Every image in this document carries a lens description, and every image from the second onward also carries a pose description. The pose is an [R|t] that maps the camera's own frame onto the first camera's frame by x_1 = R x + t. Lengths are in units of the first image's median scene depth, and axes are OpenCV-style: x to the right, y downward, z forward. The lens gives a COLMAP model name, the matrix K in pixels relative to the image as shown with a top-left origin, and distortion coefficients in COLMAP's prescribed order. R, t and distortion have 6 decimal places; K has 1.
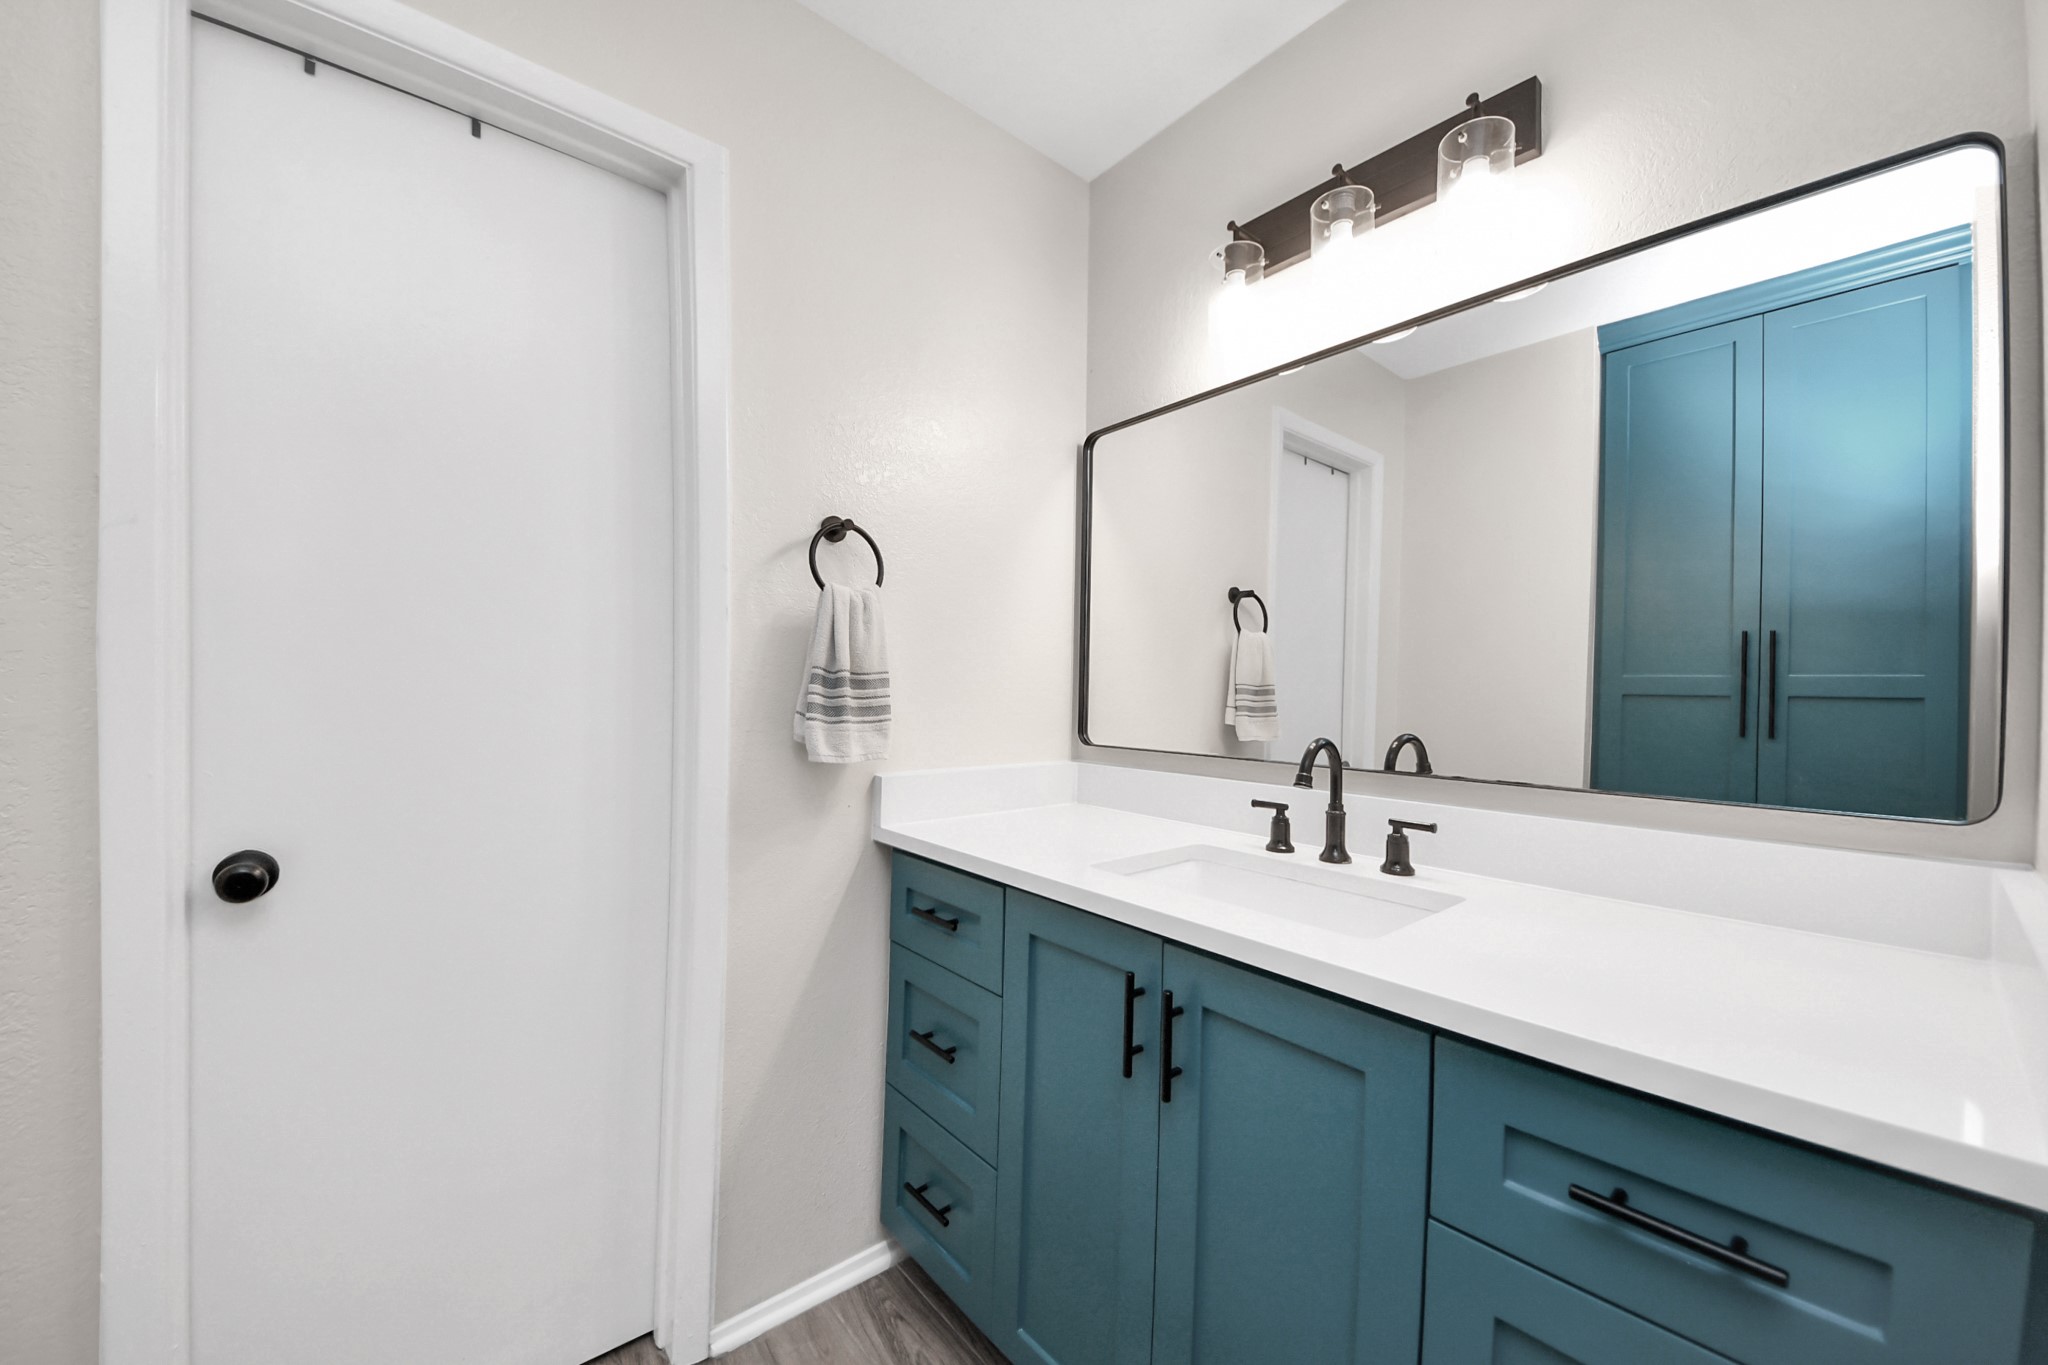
lens RADIAL K [[725.7, 0, 1021.2], [0, 725.7, 690.4], [0, 0, 1]] dist [0.025621, -0.016298]
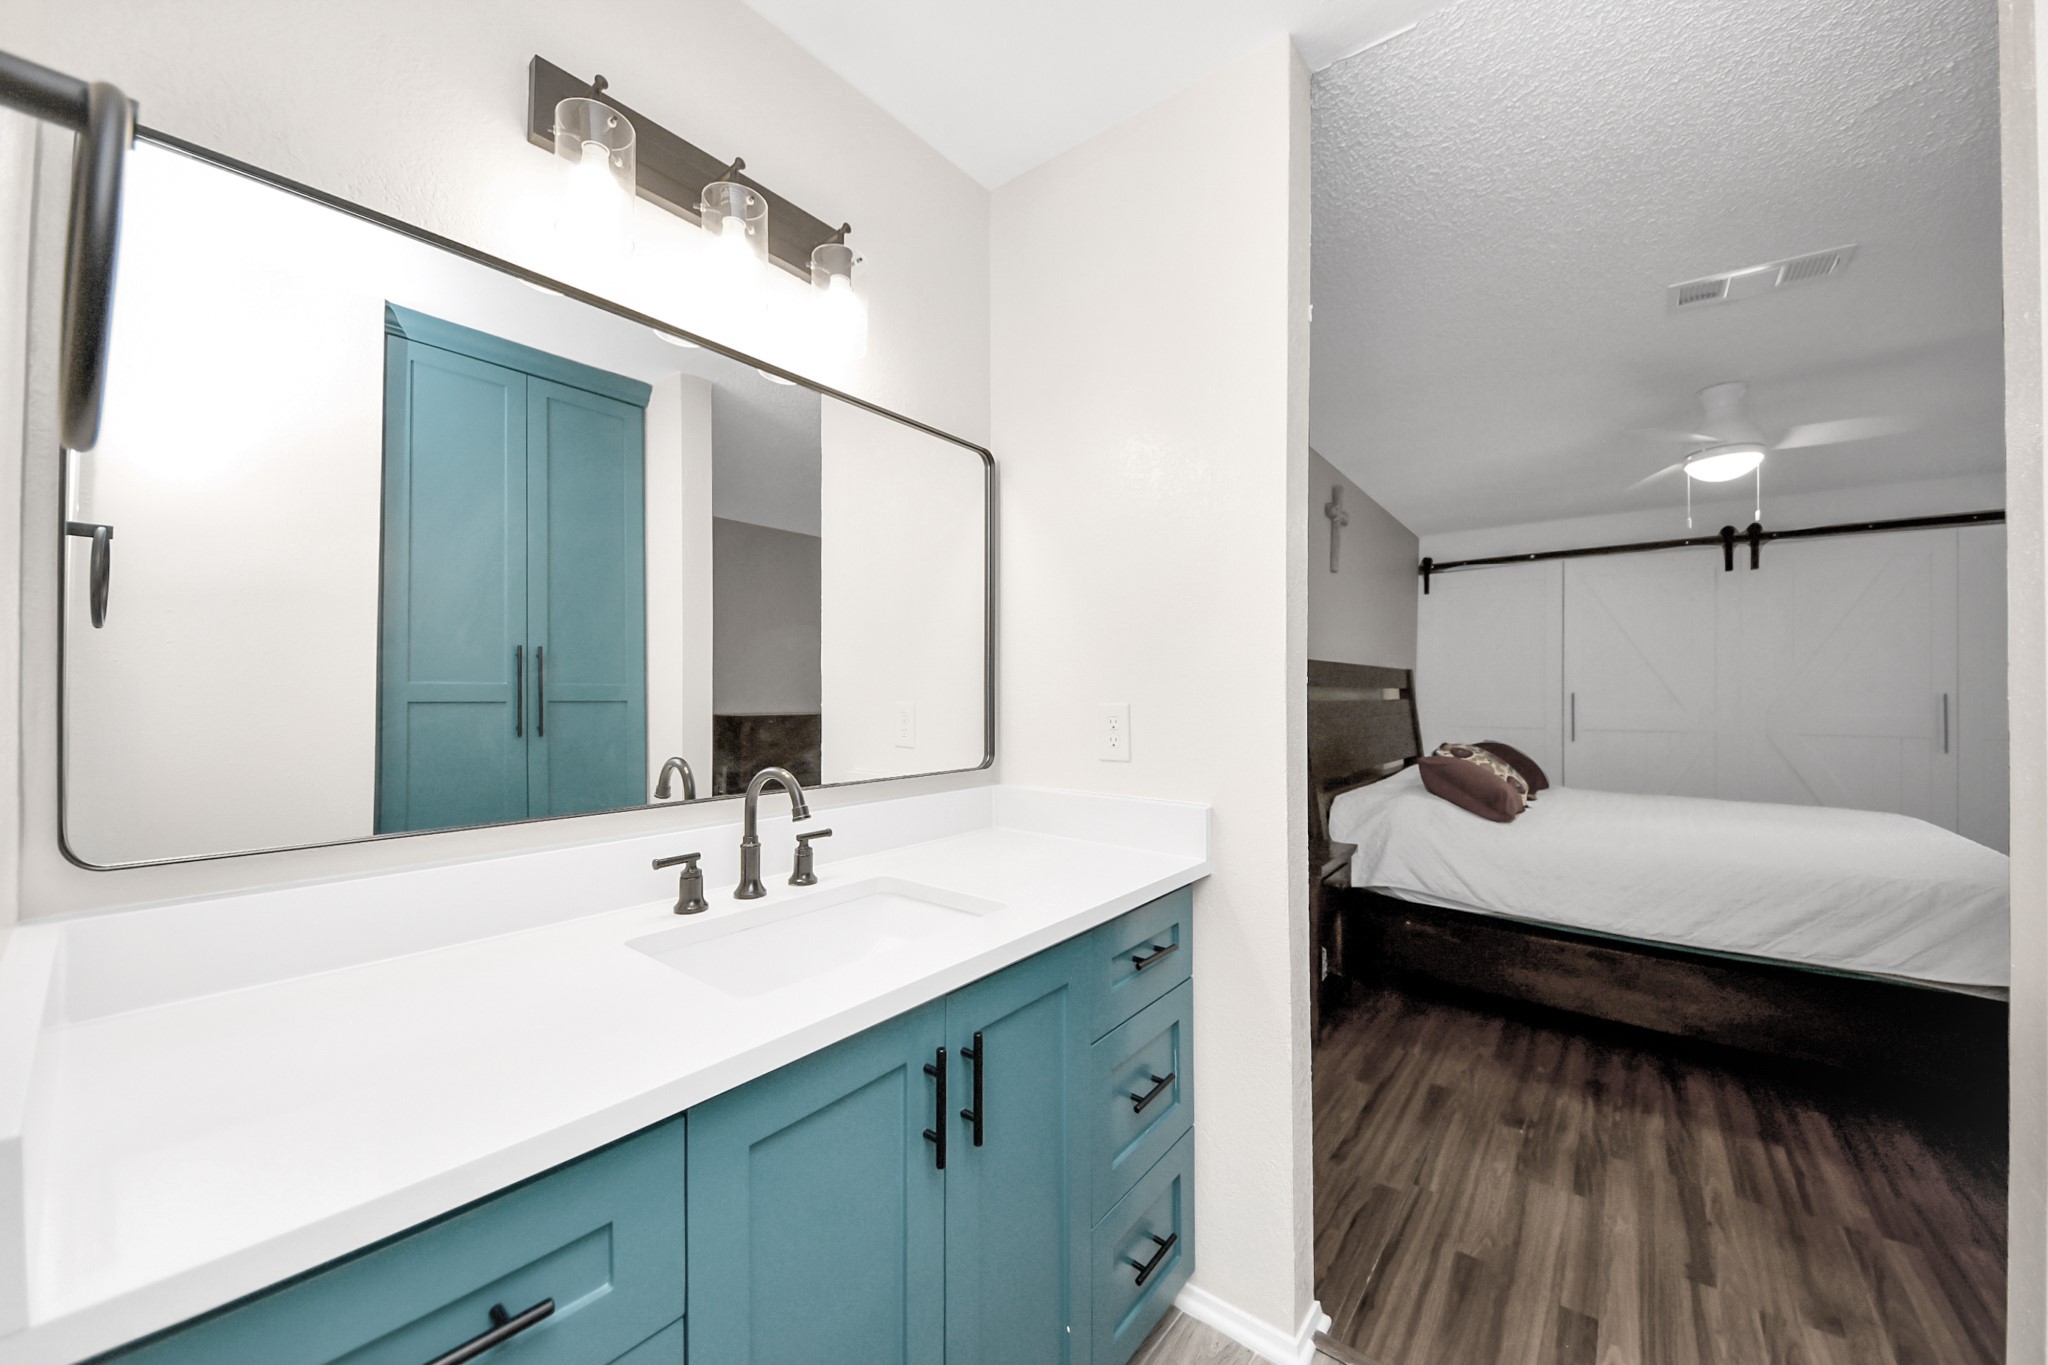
lens RADIAL K [[725.7, 0, 1021.2], [0, 725.7, 690.4], [0, 0, 1]] dist [0.025621, -0.016298]
pose [[-0.188175, -0.012107, 0.982061, -0.538915], [-0.002216, 0.999927, 0.011903, -0.044587], [-0.982133, 0.000063, -0.188188, 0.784636]]
